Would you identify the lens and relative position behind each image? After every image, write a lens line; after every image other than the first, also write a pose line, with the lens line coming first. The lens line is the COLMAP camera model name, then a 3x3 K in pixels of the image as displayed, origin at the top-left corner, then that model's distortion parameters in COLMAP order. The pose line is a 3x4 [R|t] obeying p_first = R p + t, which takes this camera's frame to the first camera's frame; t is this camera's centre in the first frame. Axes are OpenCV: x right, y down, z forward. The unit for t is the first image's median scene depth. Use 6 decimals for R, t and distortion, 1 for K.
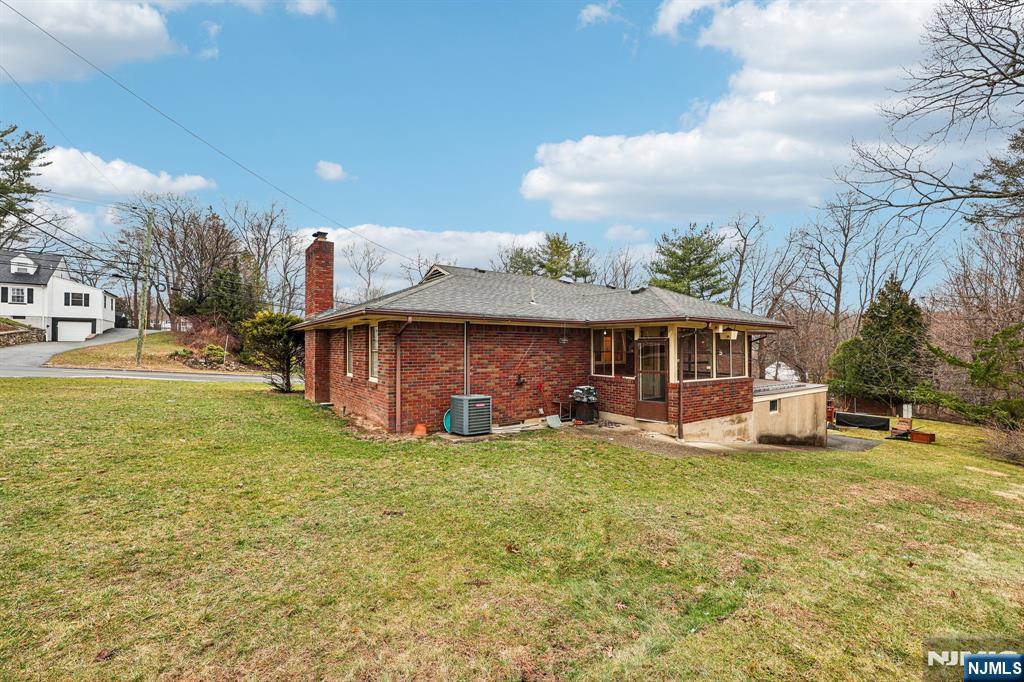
lens RADIAL K [[408.7, 0, 512.0], [0, 408.7, 341.0], [0, 0, 1]] dist [0.000133, 0.000004]
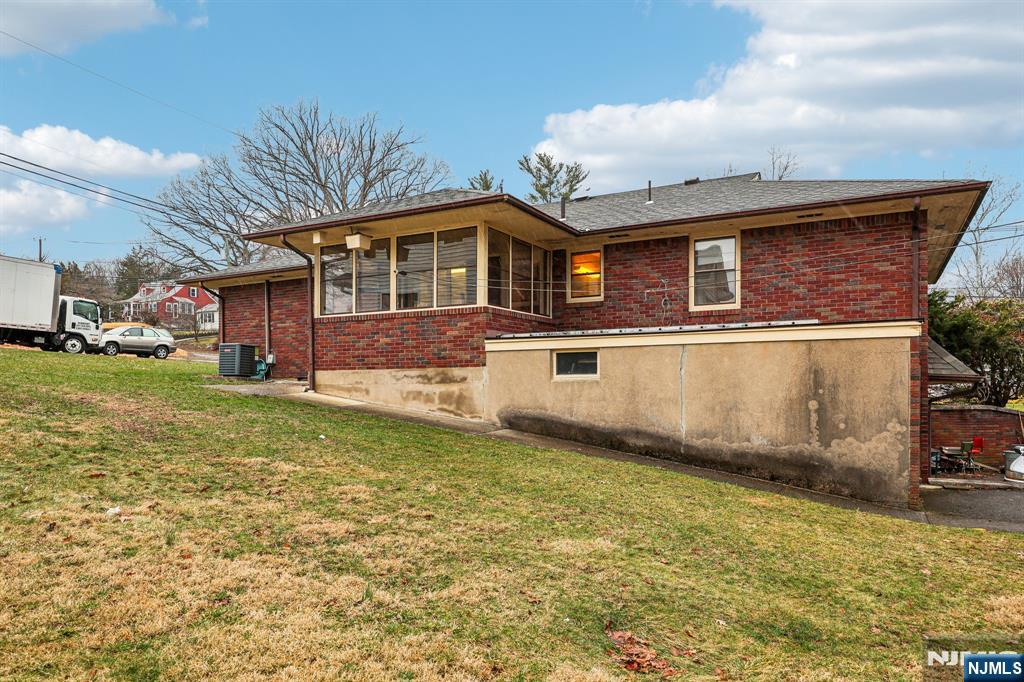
lens RADIAL K [[679.7, 0, 511.7], [0, 679.7, 369.4], [0, 0, 1]] dist [-0.000410, -0.000134]
pose [[0.456267, -0.033687, -0.889205, 1.535143], [0.020315, 0.999417, -0.027439, 0.216857], [0.889611, -0.005545, 0.456685, 0.656219]]
